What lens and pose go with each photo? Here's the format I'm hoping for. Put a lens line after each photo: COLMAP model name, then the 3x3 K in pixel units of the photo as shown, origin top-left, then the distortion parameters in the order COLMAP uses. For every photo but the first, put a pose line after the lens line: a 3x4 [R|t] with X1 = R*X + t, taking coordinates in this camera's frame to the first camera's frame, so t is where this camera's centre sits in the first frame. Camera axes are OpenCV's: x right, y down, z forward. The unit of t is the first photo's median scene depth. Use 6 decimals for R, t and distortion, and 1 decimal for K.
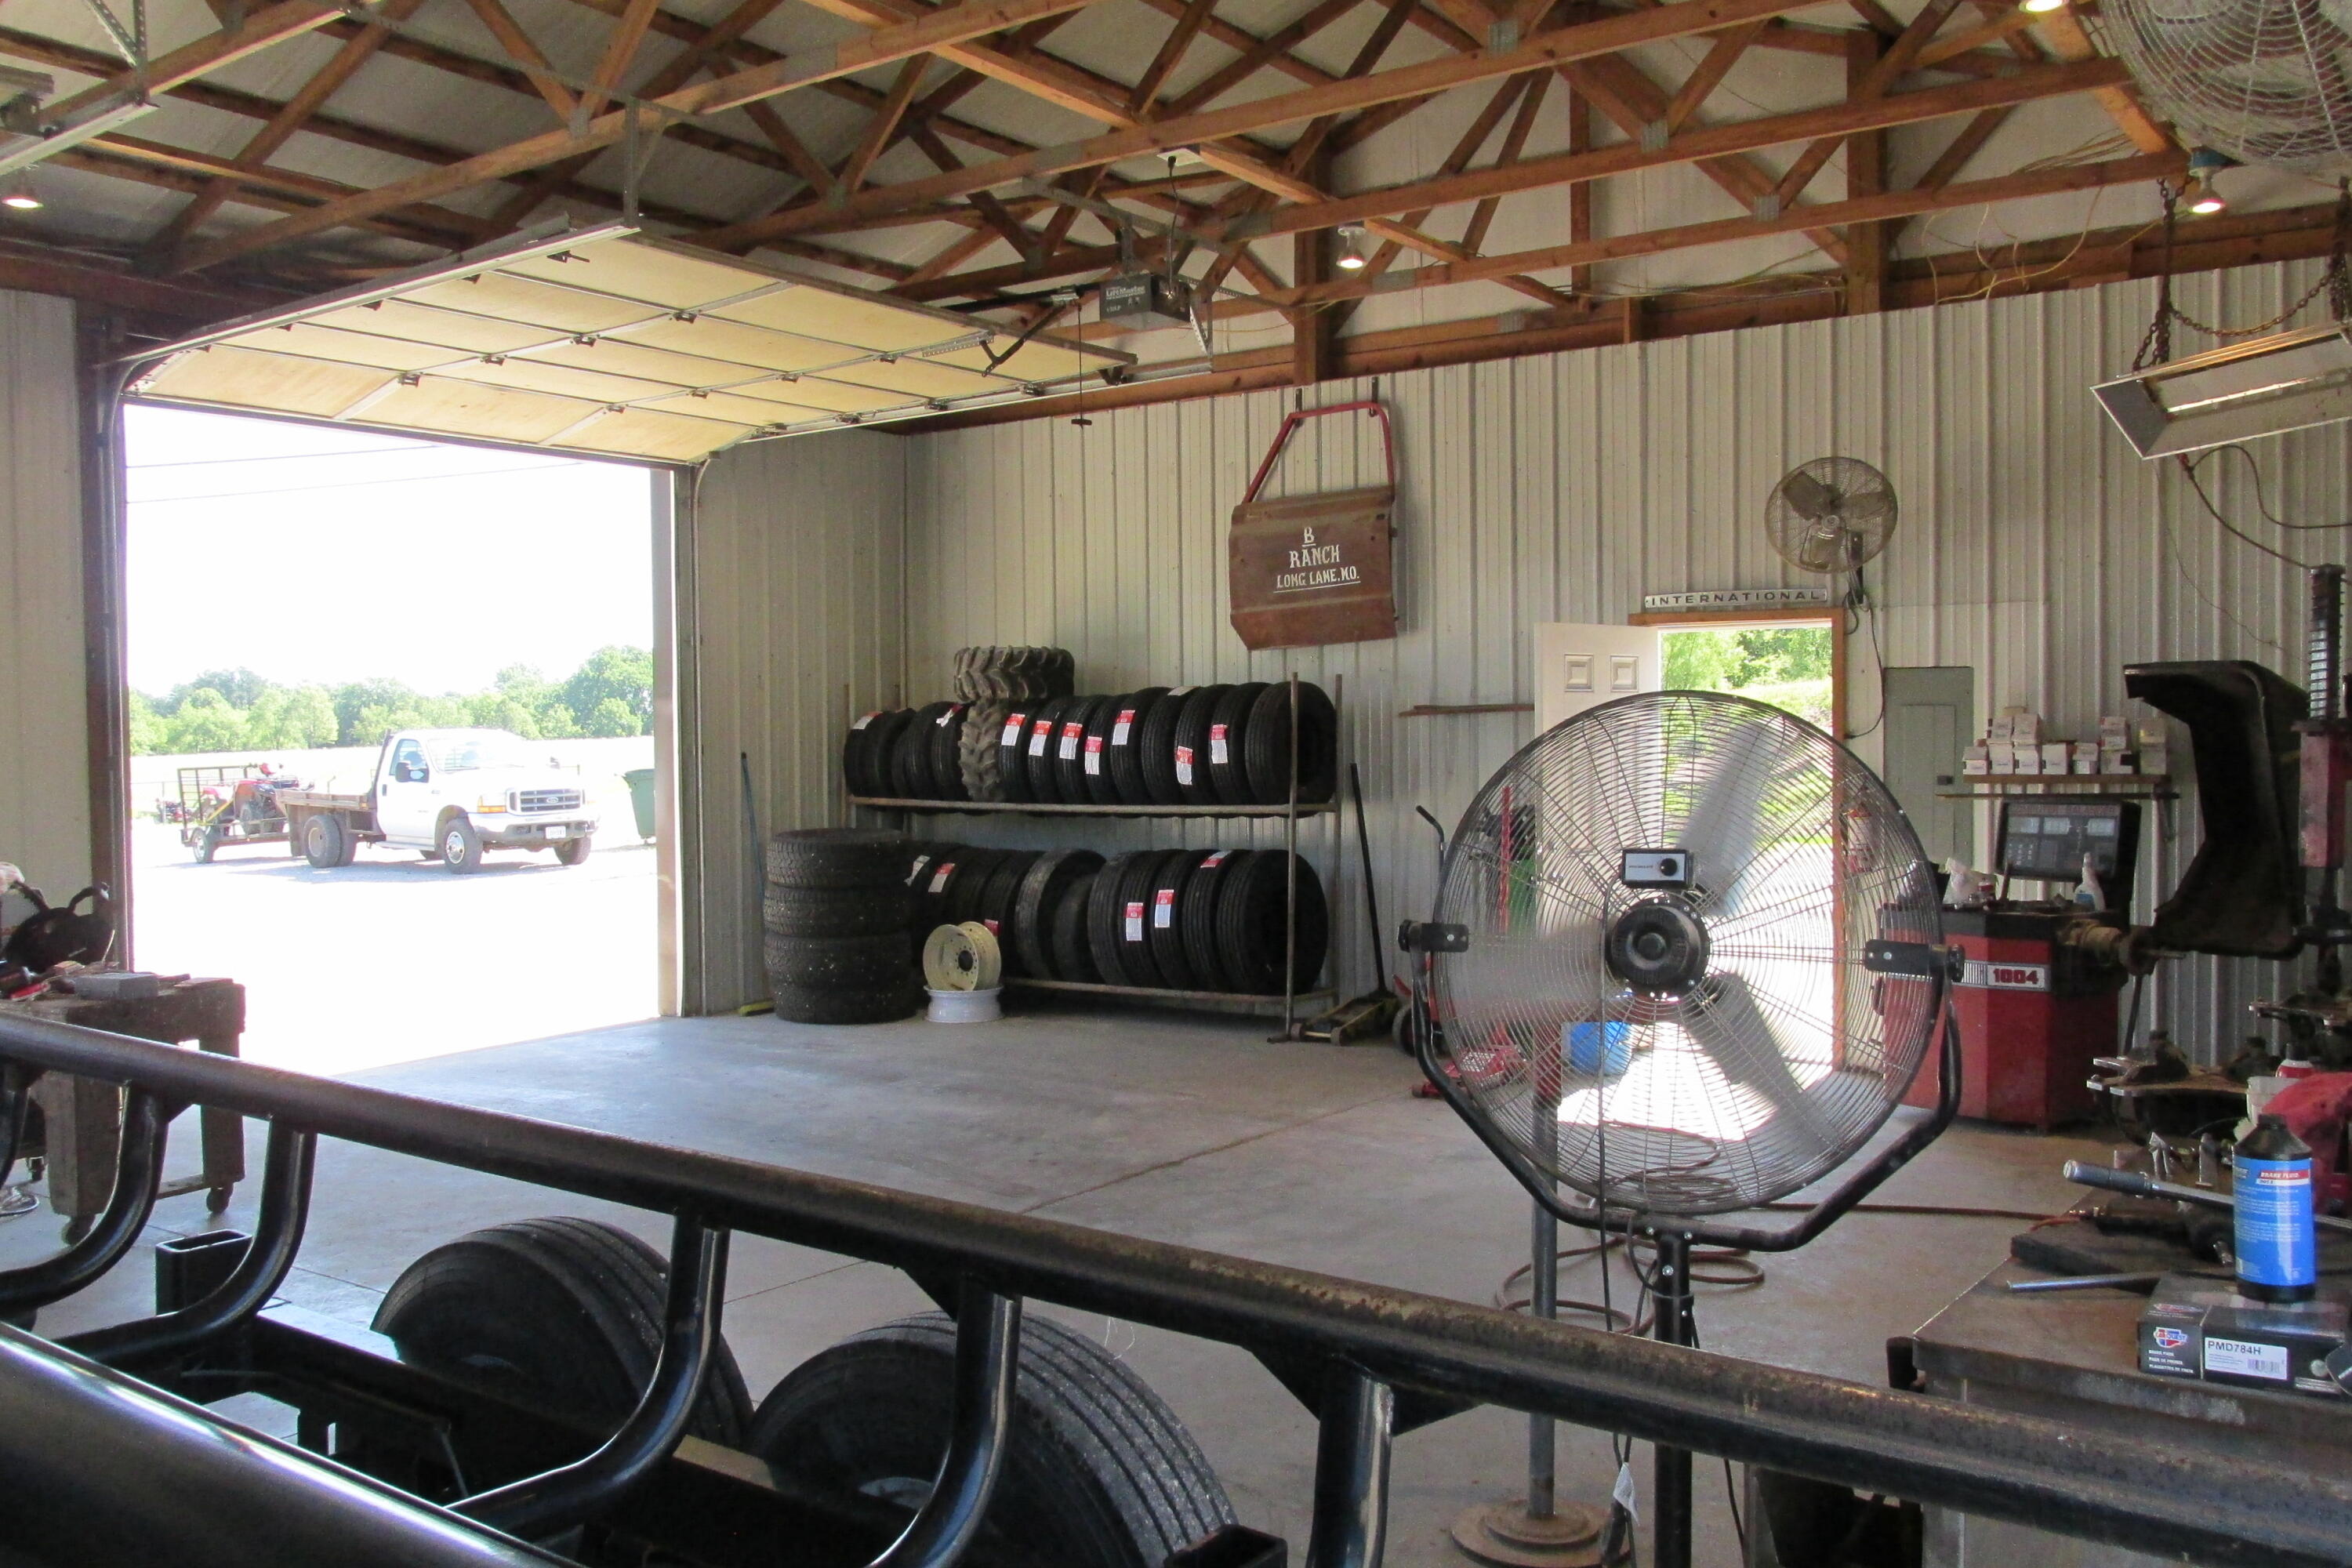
lens RADIAL K [[1946.1, 0, 1176.0], [0, 1946.1, 784.0], [0, 0, 1]] dist [-0.009289, 0.007860]
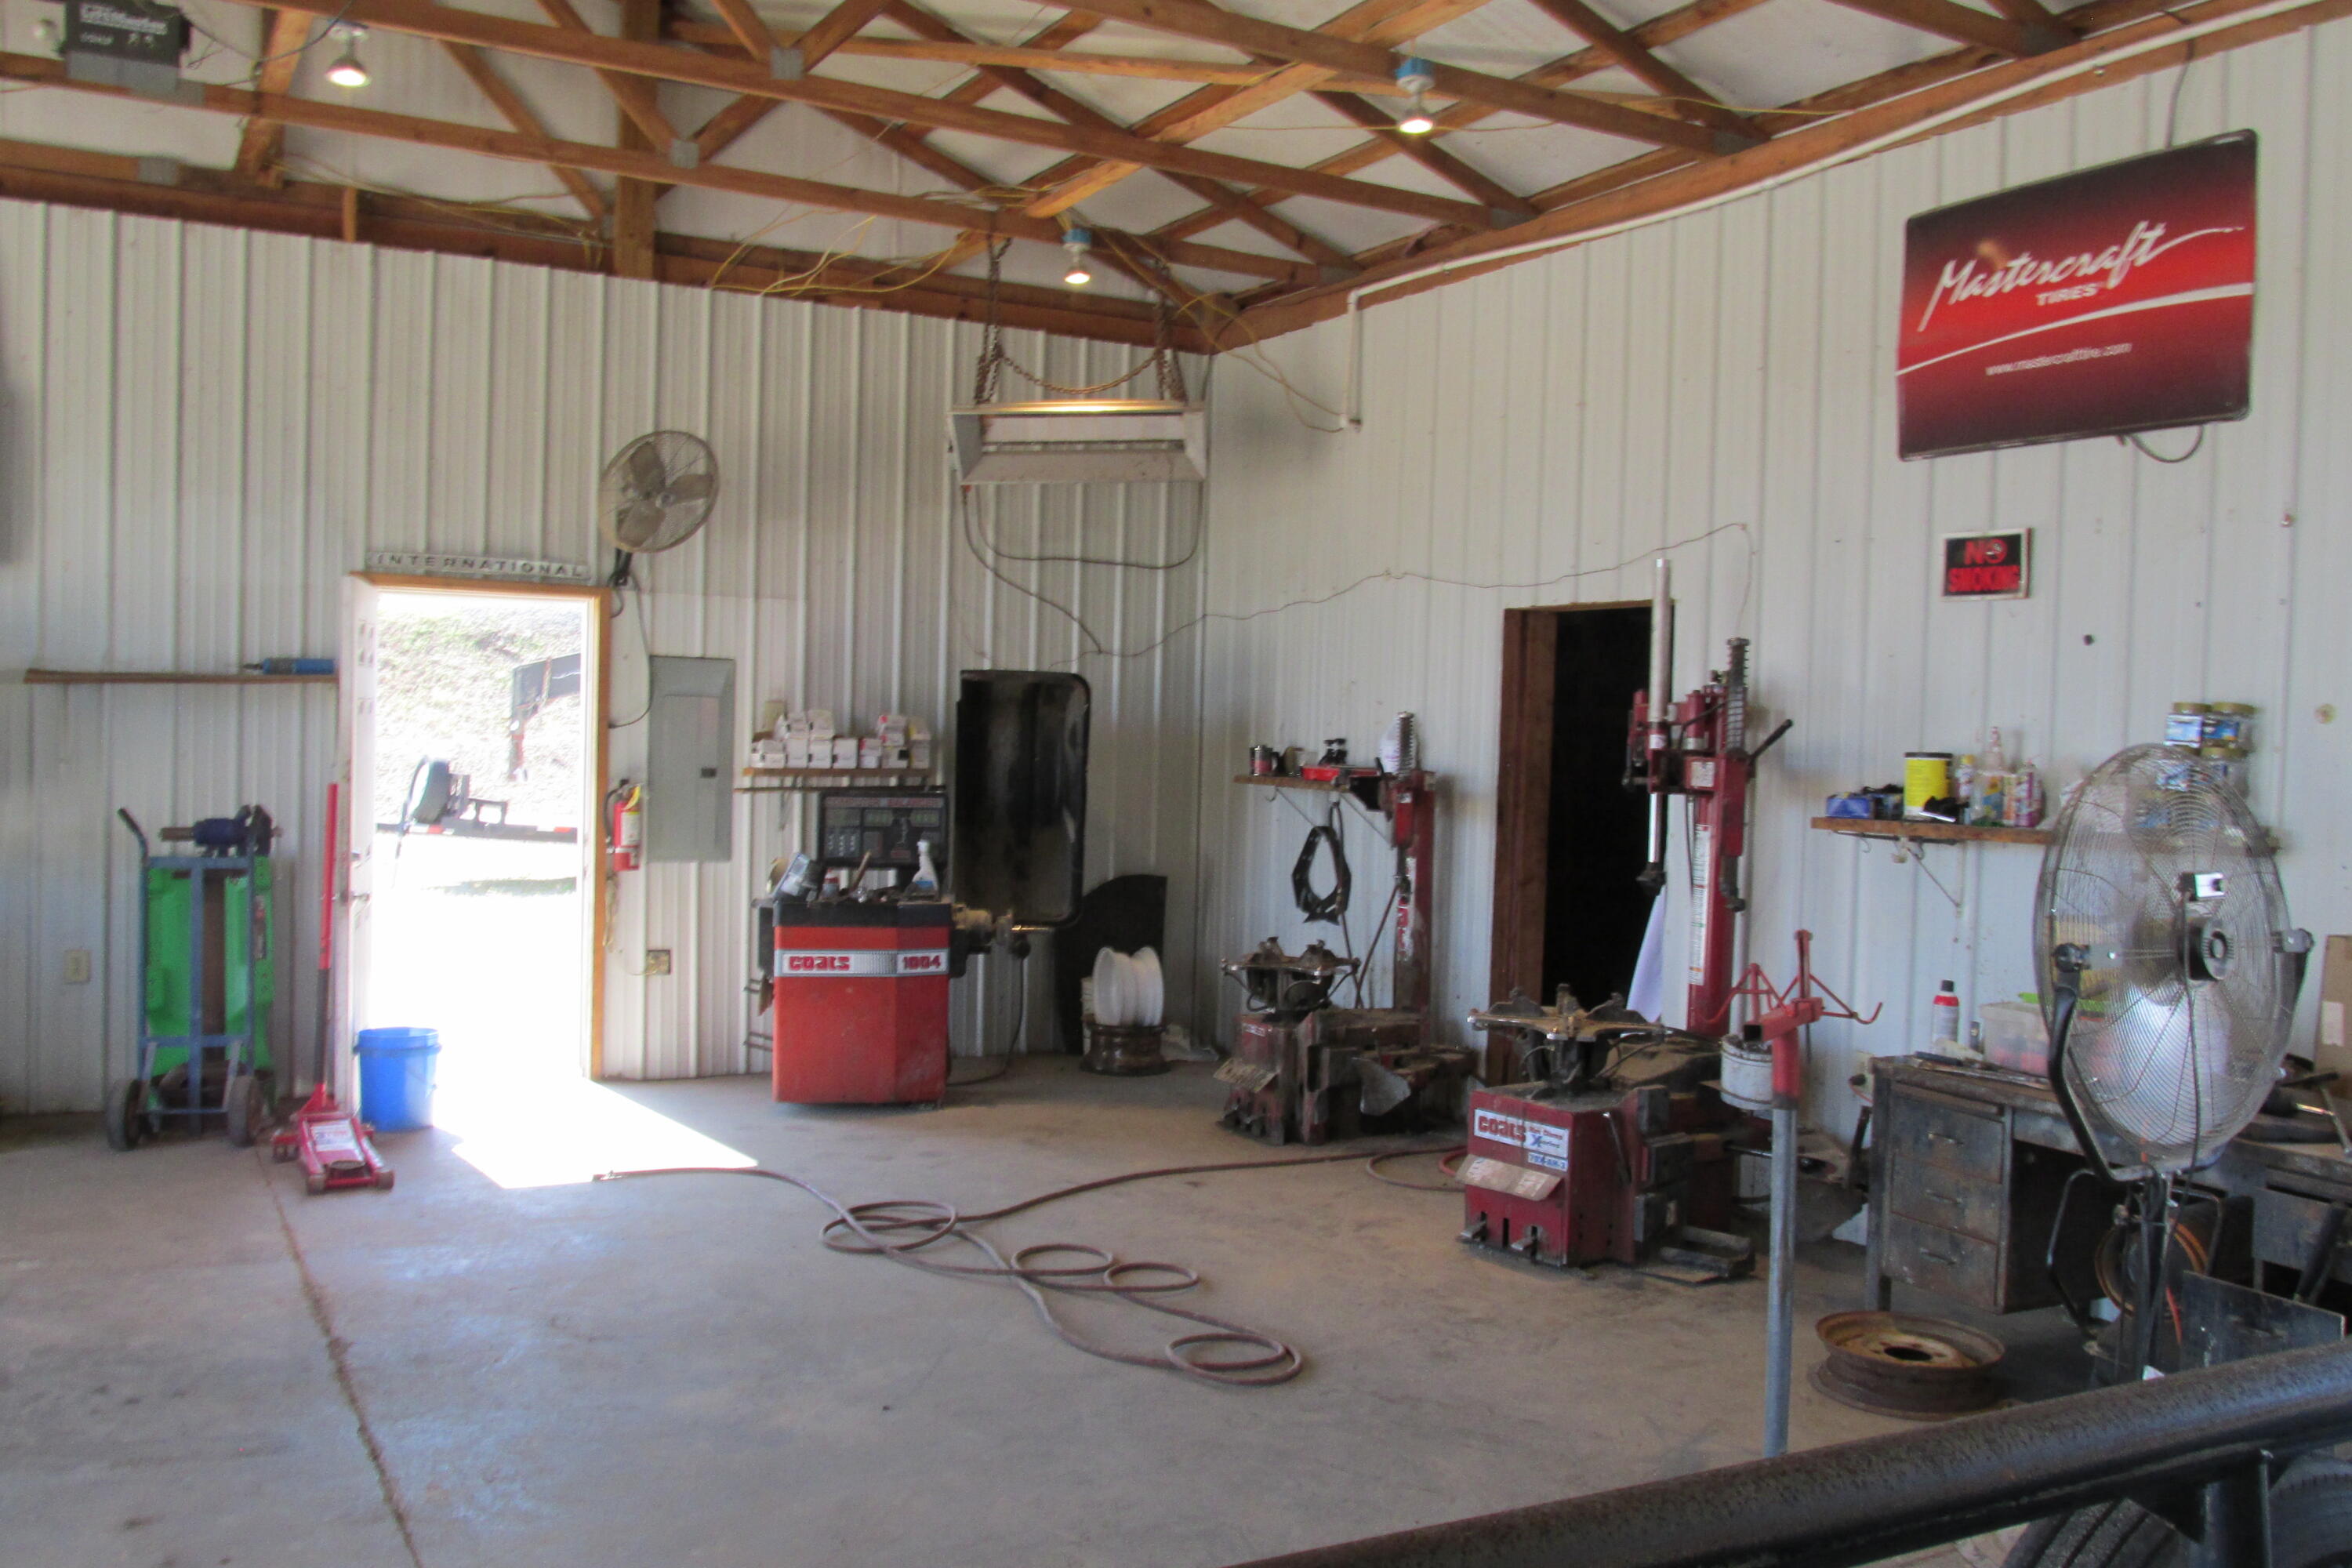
lens RADIAL K [[1946.1, 0, 1176.0], [0, 1946.1, 784.0], [0, 0, 1]] dist [-0.009289, 0.007860]
pose [[0.446015, -0.010837, 0.894960, -0.380229], [-0.005092, 0.999880, 0.014645, -0.011676], [-0.895011, -0.011089, 0.445906, 0.342971]]
